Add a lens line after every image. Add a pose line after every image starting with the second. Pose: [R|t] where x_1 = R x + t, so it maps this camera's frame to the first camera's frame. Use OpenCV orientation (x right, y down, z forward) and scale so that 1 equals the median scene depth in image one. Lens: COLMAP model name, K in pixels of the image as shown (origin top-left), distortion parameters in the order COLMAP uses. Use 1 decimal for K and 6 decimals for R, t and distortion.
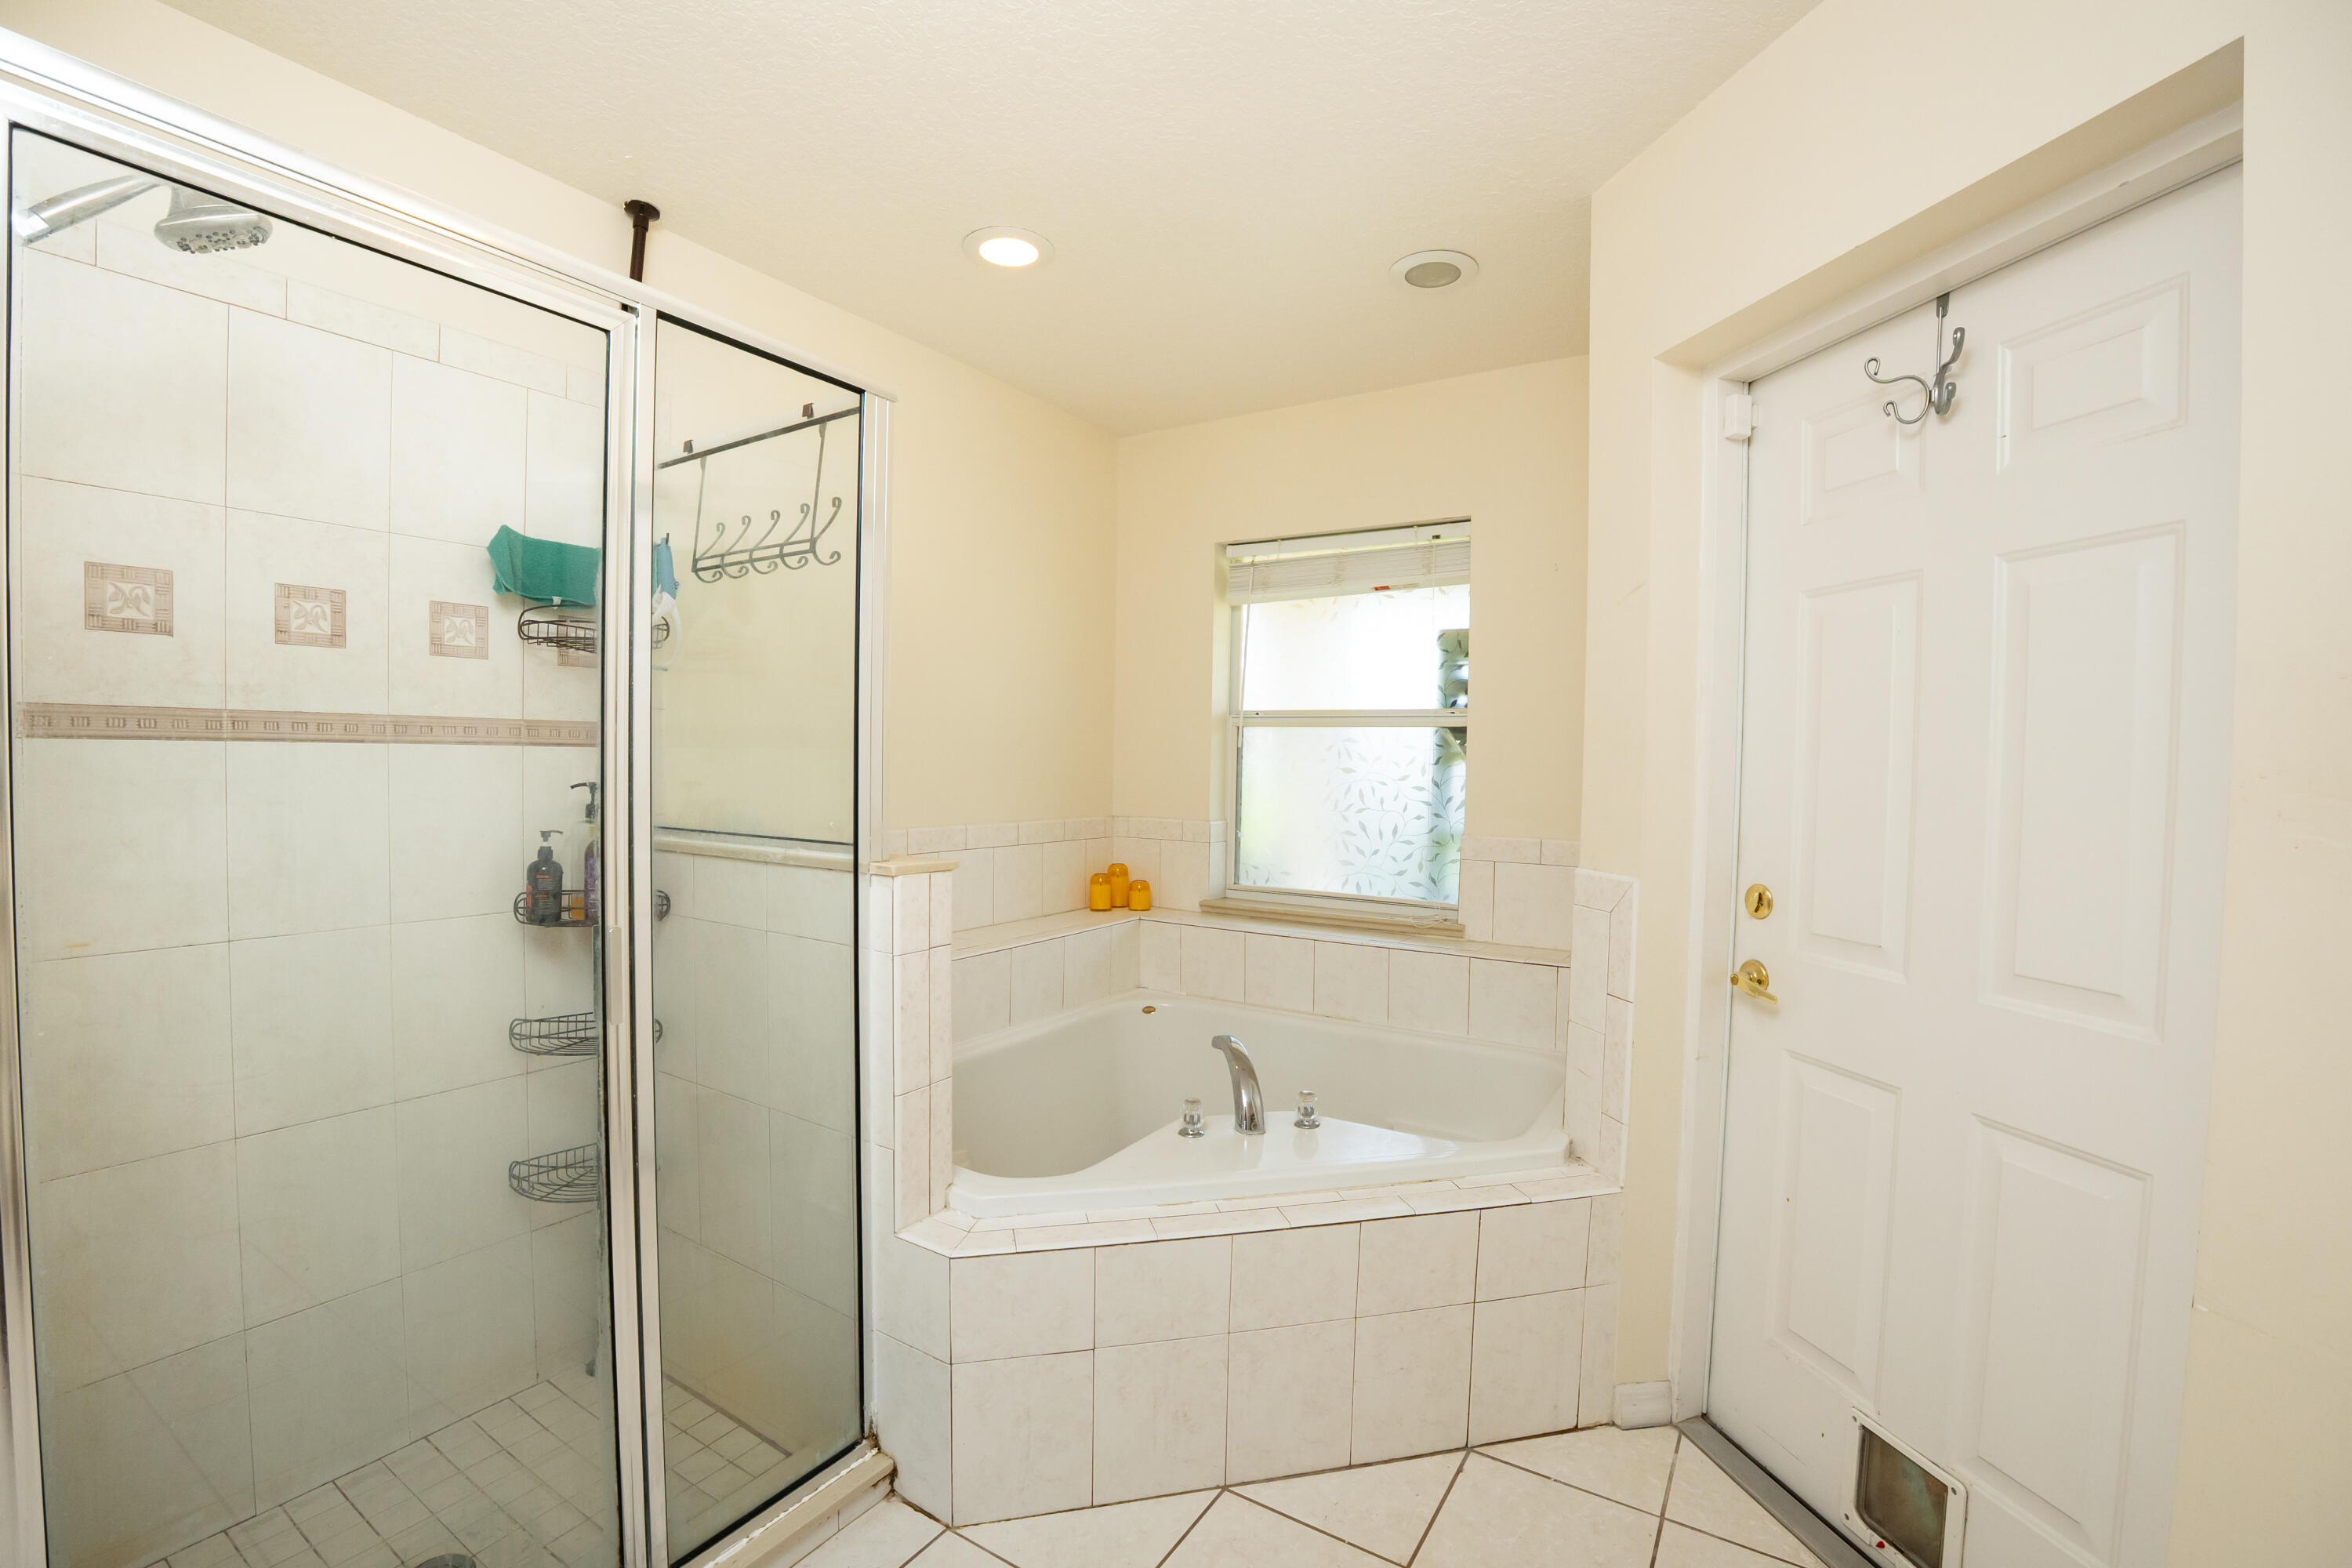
lens RADIAL K [[1026.9, 0, 1182.5], [0, 1026.9, 790.0], [0, 0, 1]] dist [-0.072108, 0.020413]
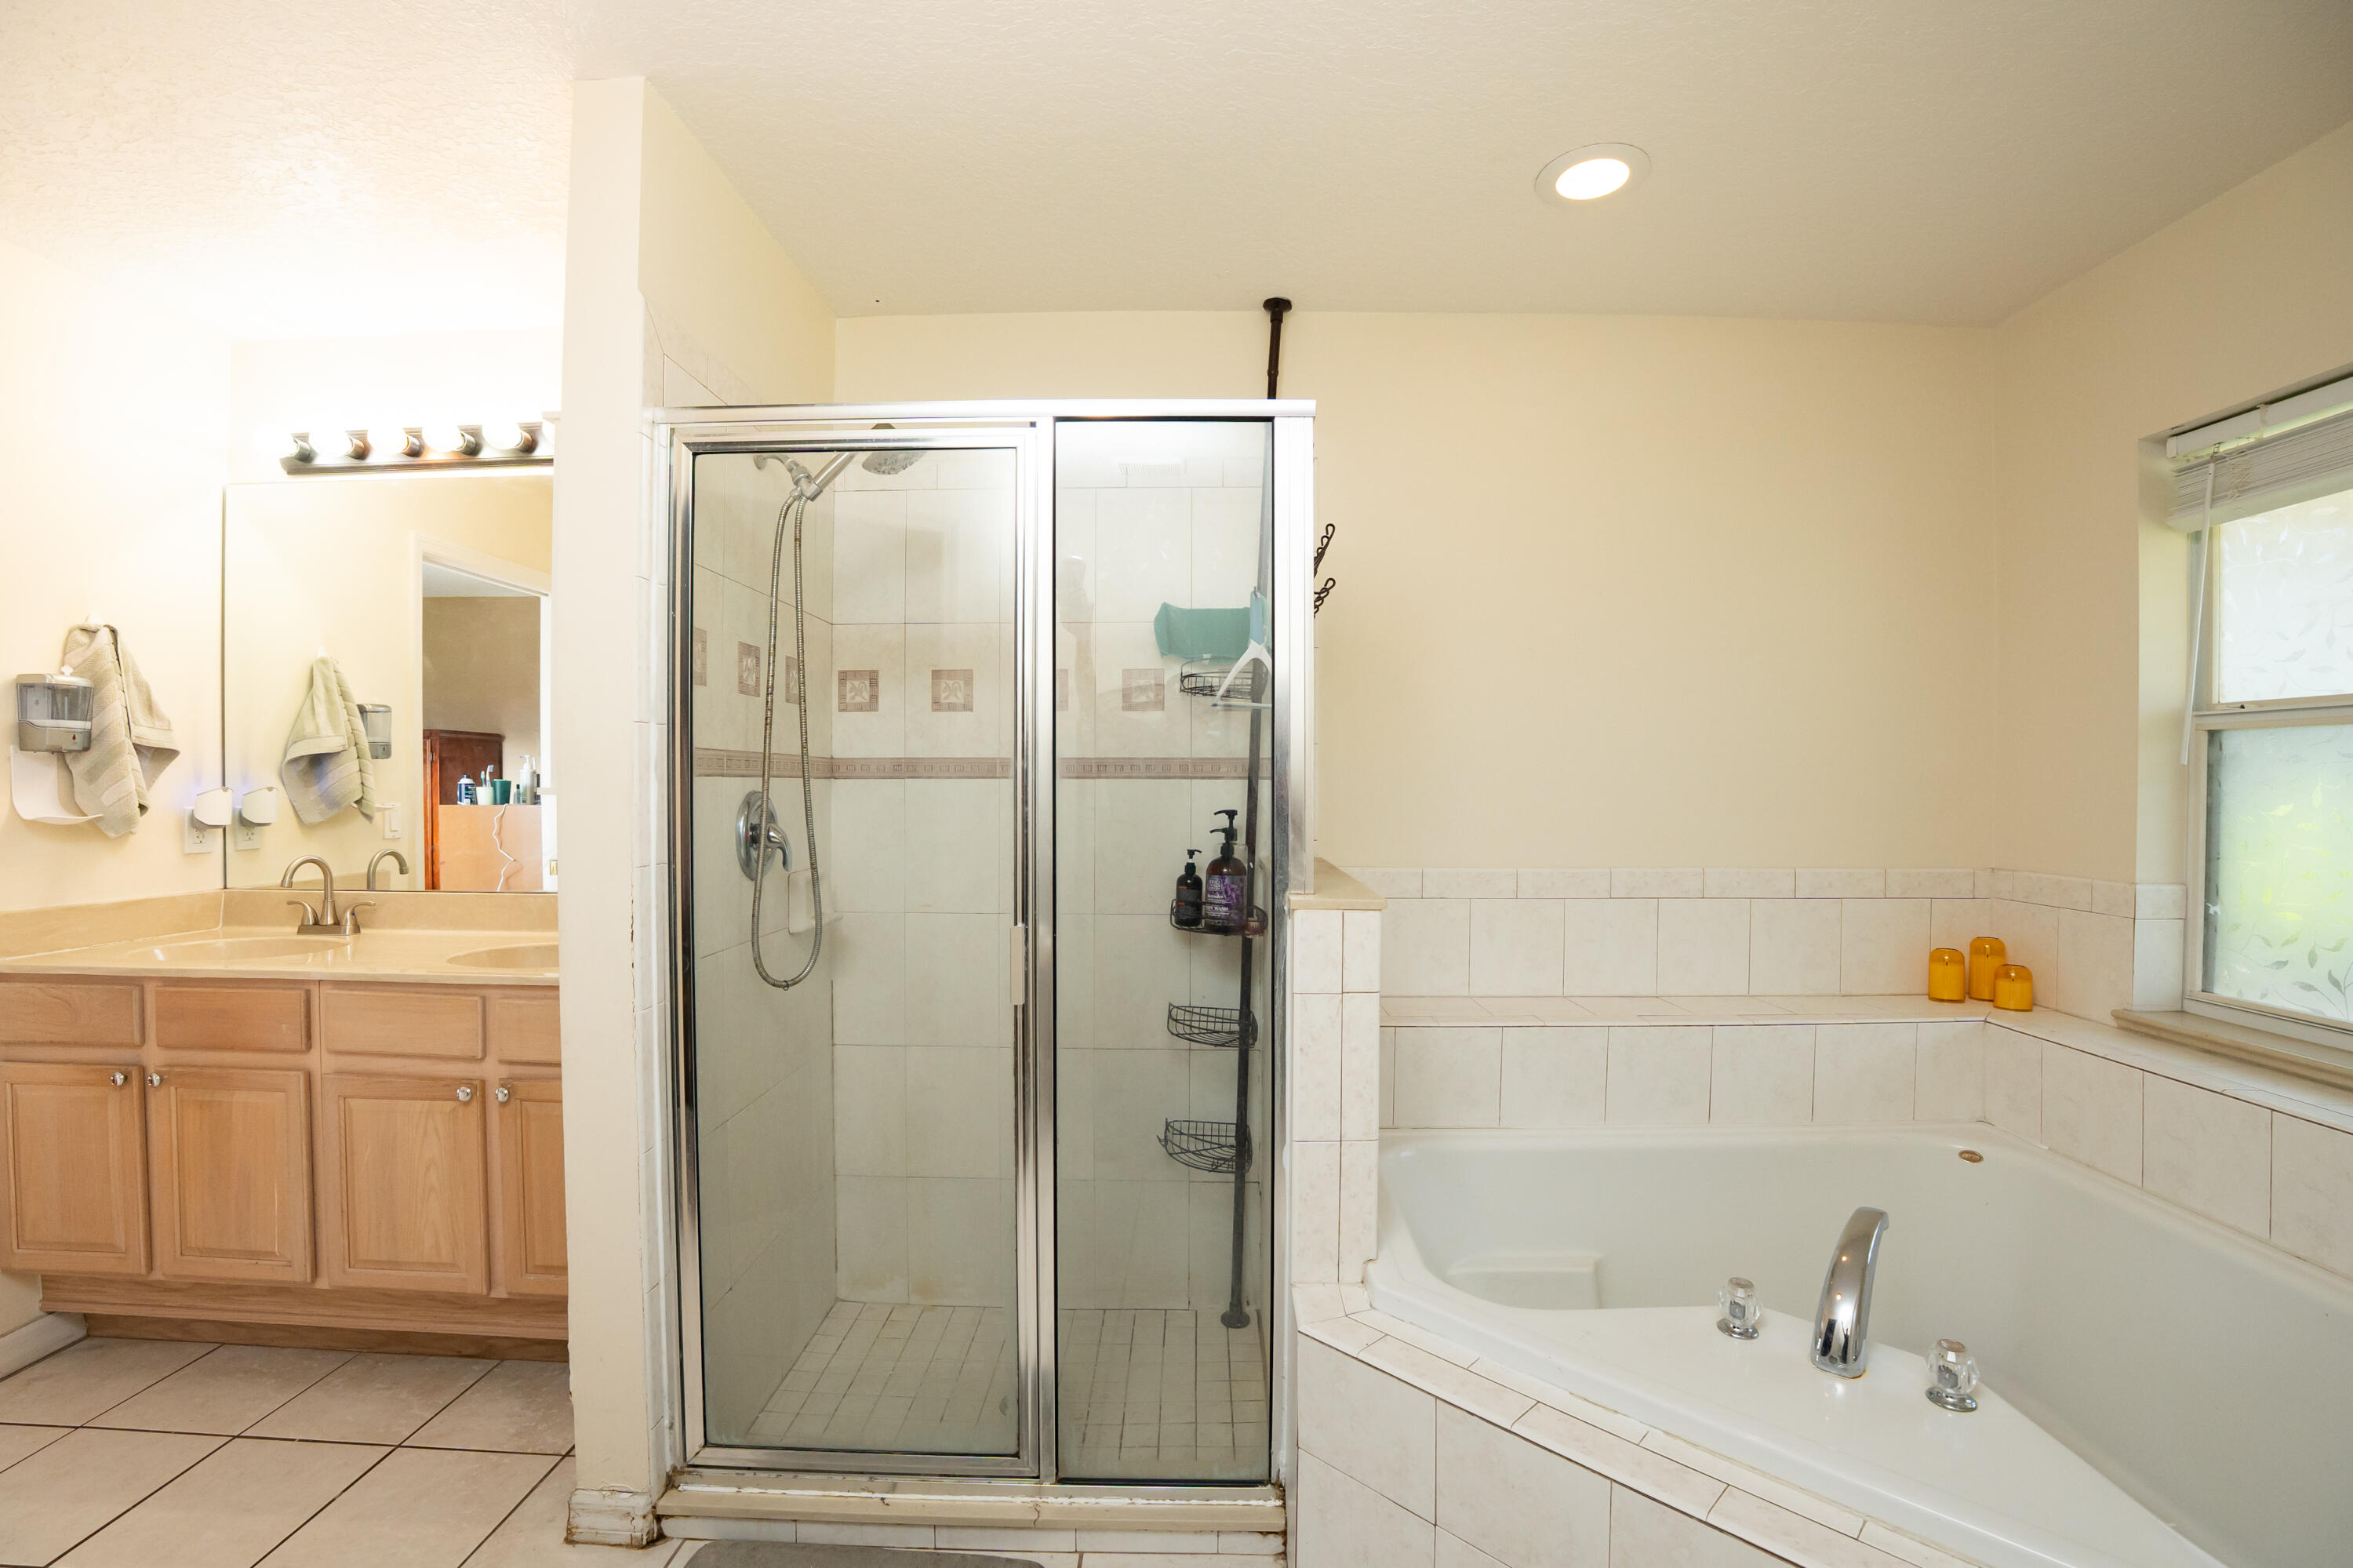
lens RADIAL K [[1027.4, 0, 1183.0], [0, 1027.4, 790.0], [0, 0, 1]] dist [-0.072108, 0.020413]
pose [[0.522627, -0.006821, -0.852534, 0.251786], [-0.020155, 0.999590, -0.020353, -0.003343], [0.852323, 0.027820, 0.522275, 0.211654]]
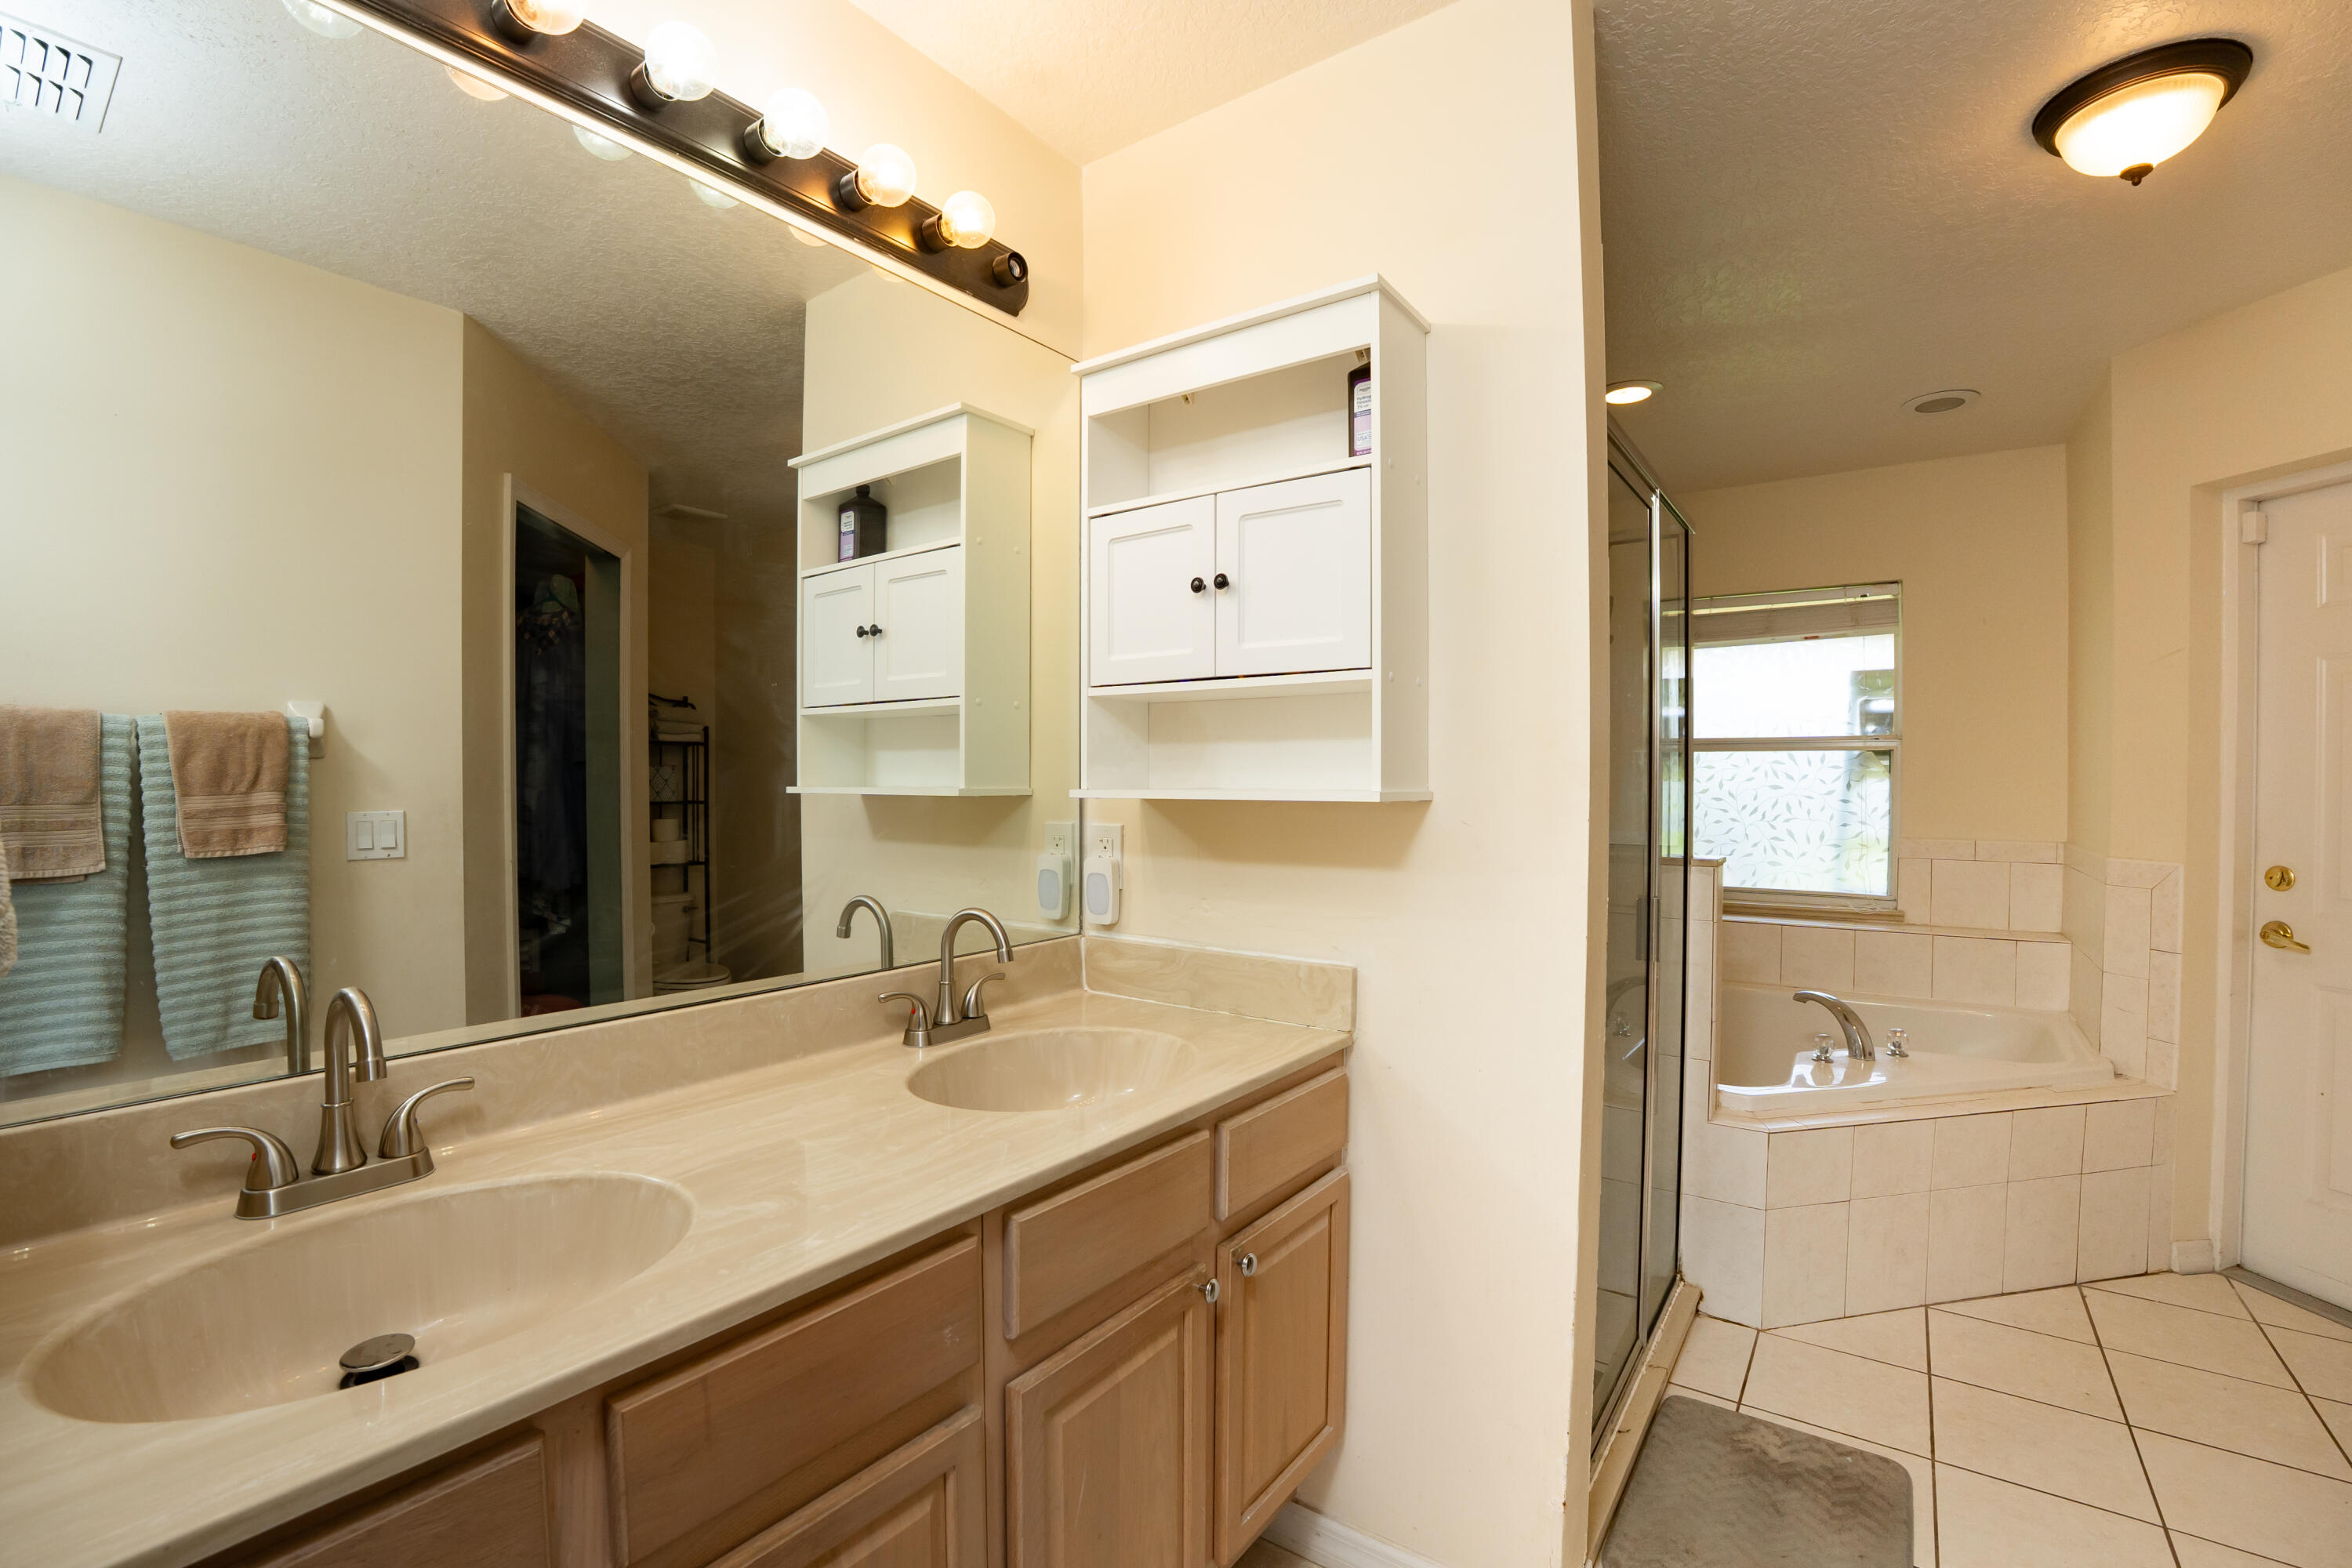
lens RADIAL K [[1026.0, 0, 1176.0], [0, 1026.0, 784.0], [0, 0, 1]] dist [-0.069995, 0.013801]
pose [[0.997766, -0.012094, -0.065708, -0.487995], [0.010539, 0.999657, -0.023975, -0.001775], [0.065975, 0.023229, 0.997551, -0.236245]]
